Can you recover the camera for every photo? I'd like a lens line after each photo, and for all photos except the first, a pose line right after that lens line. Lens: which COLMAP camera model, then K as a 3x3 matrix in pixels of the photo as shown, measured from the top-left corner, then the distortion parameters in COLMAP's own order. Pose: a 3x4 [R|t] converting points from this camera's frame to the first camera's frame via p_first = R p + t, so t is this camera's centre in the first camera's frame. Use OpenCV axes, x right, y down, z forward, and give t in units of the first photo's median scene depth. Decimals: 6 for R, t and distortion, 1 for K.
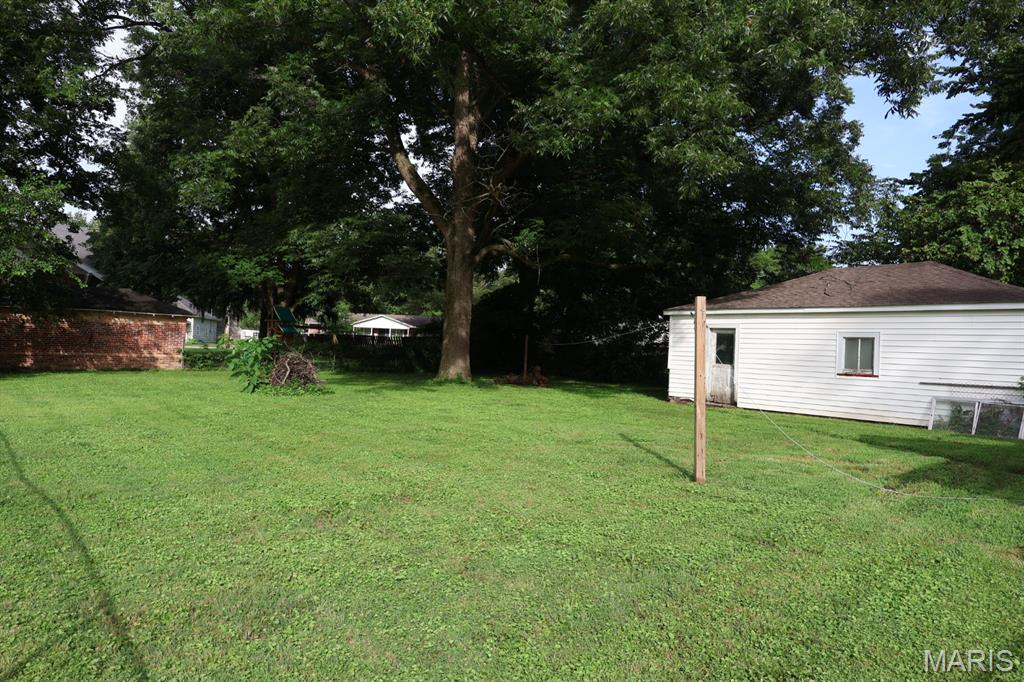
lens RADIAL K [[669.4, 0, 514.1], [0, 669.4, 342.9], [0, 0, 1]] dist [0.007271, -0.000255]
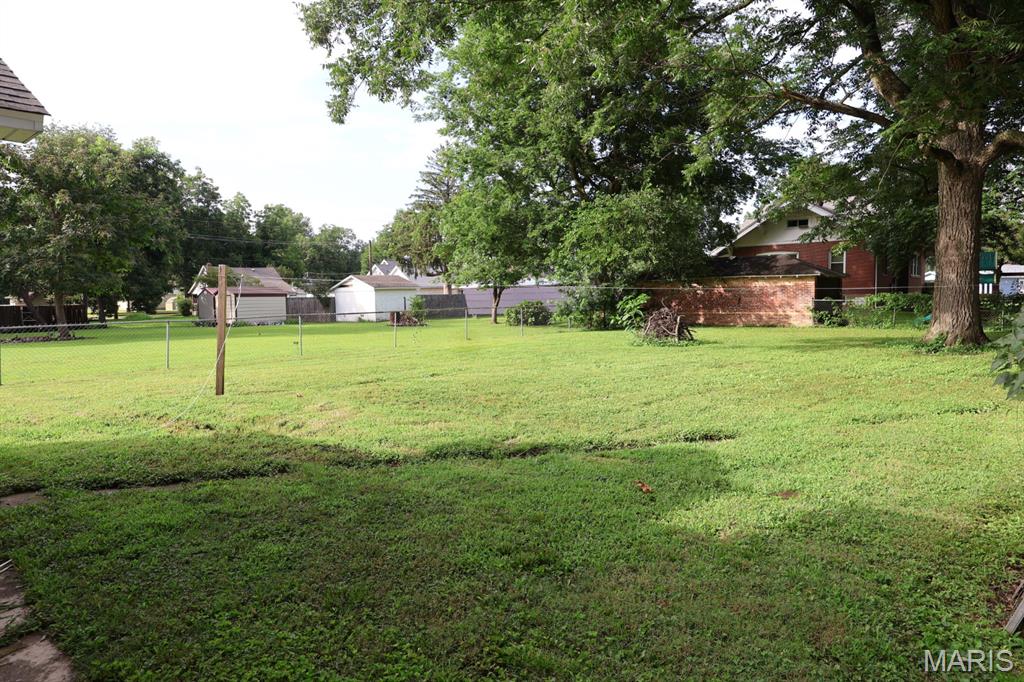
lens RADIAL K [[669.4, 0, 516.6], [0, 669.4, 338.4], [0, 0, 1]] dist [0.007271, -0.000255]
pose [[0.149306, 0.021737, -0.988552, 0.648215], [0.026125, 0.999323, 0.025920, 0.026167], [0.988446, -0.029696, 0.148637, 0.524374]]
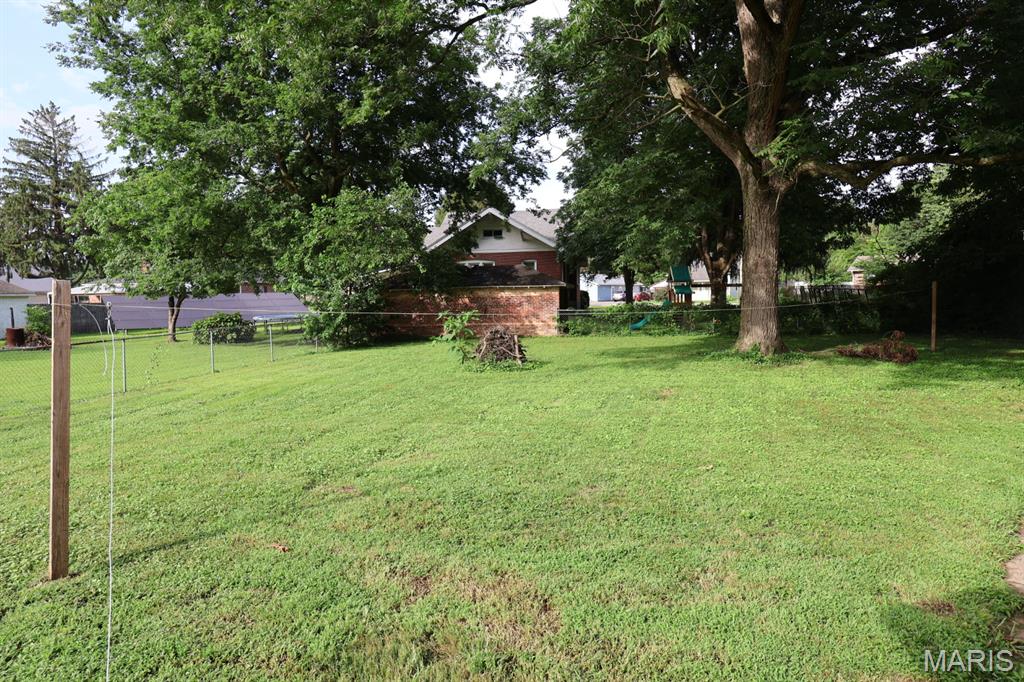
lens RADIAL K [[669.4, 0, 513.9], [0, 669.4, 340.2], [0, 0, 1]] dist [0.007271, -0.000255]
pose [[0.647498, 0.002936, -0.762061, 0.377712], [0.046328, 0.997991, 0.043209, -0.004411], [0.760658, -0.063283, 0.646061, 0.345217]]
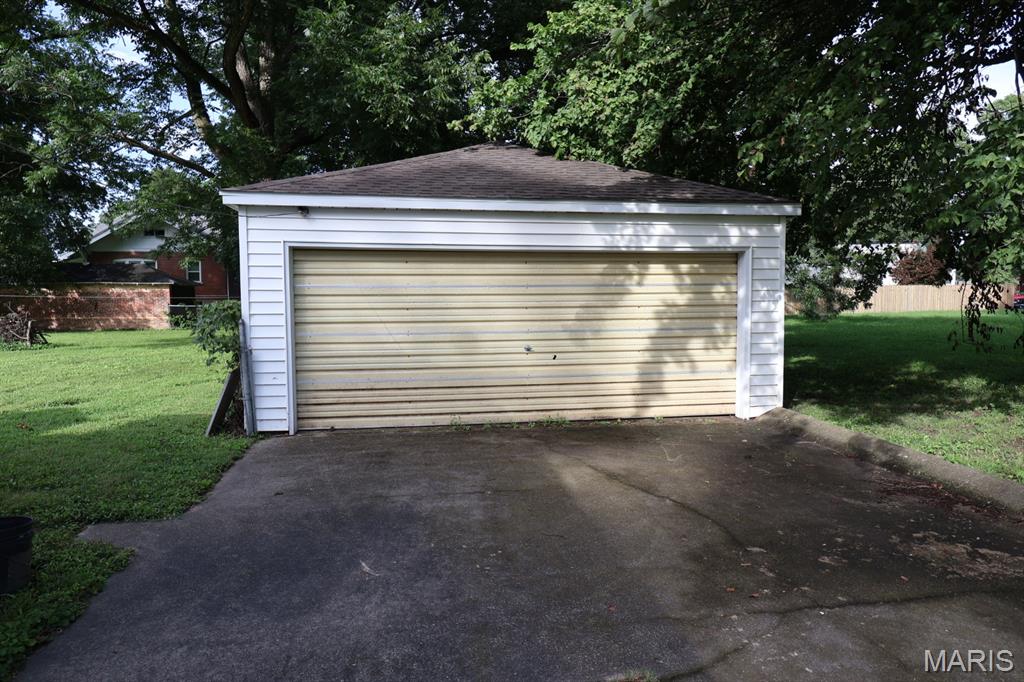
lens RADIAL K [[669.4, 0, 512.0], [0, 669.4, 347.7], [0, 0, 1]] dist [0.007271, -0.000255]
pose [[0.851226, 0.000210, -0.524799, 0.877447], [0.038614, 0.997264, 0.063030, 0.029550], [0.523377, -0.073918, 0.848889, 0.417931]]
